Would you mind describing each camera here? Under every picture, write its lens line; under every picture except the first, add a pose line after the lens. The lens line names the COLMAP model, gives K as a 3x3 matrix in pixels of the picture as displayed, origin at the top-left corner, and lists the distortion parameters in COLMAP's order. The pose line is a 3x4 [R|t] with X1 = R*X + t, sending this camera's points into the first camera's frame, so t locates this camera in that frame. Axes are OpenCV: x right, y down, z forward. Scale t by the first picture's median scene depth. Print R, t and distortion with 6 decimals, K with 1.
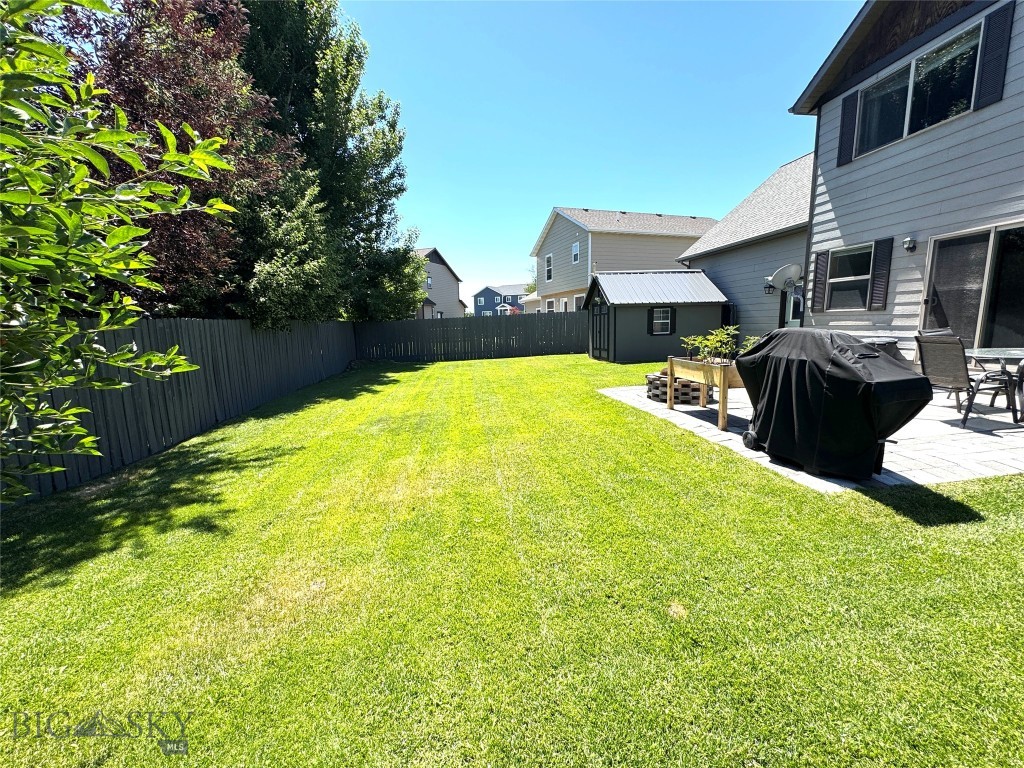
lens RADIAL K [[409.4, 0, 509.2], [0, 409.4, 386.1], [0, 0, 1]] dist [-0.004068, 0.000213]
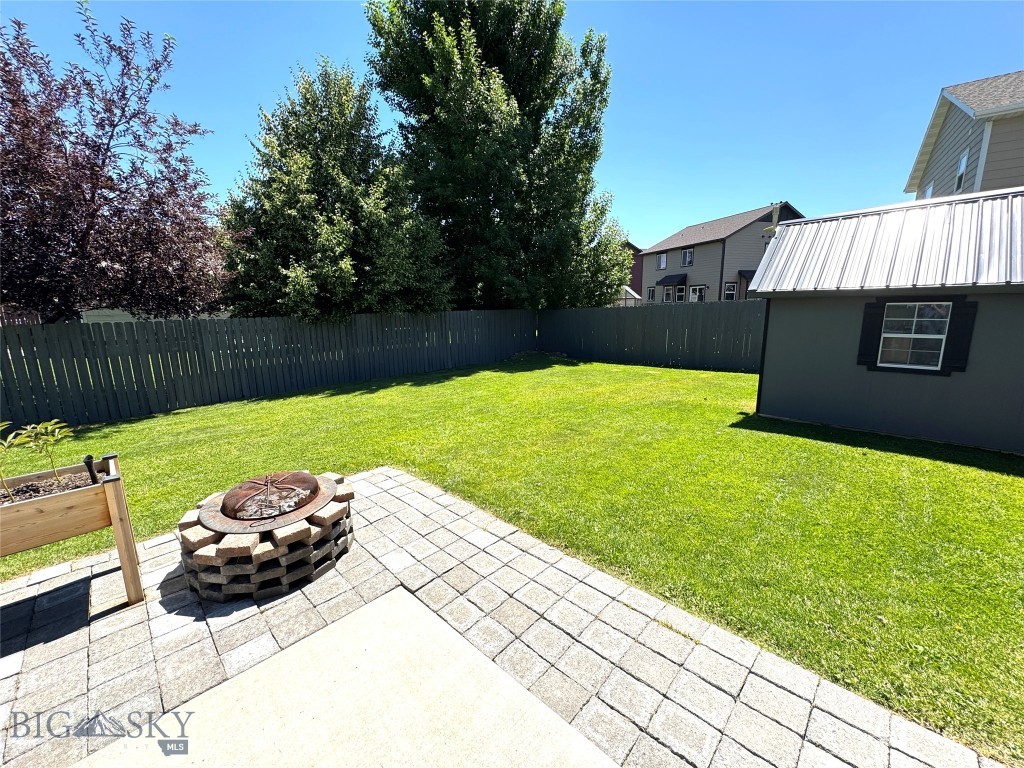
lens RADIAL K [[409.4, 0, 511.8], [0, 409.4, 383.2], [0, 0, 1]] dist [-0.004068, 0.000213]
pose [[0.607889, 0.162304, -0.777257, 0.856932], [-0.119314, 0.986443, 0.112670, -0.218514], [0.785006, 0.024247, 0.619013, 0.920112]]
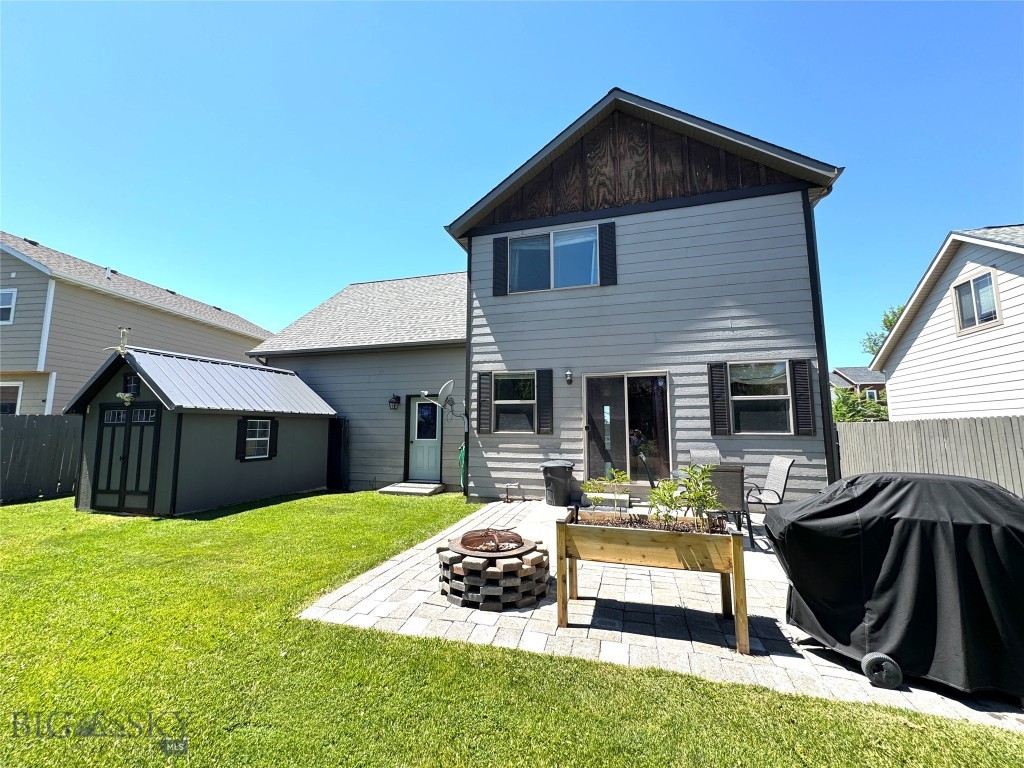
lens RADIAL K [[409.4, 0, 510.6], [0, 409.4, 386.5], [0, 0, 1]] dist [-0.004068, 0.000213]
pose [[0.412020, 0.120383, 0.903187, -0.113260], [0.125488, 0.974292, -0.187105, -0.129944], [-0.902492, 0.190430, 0.386321, 0.709717]]
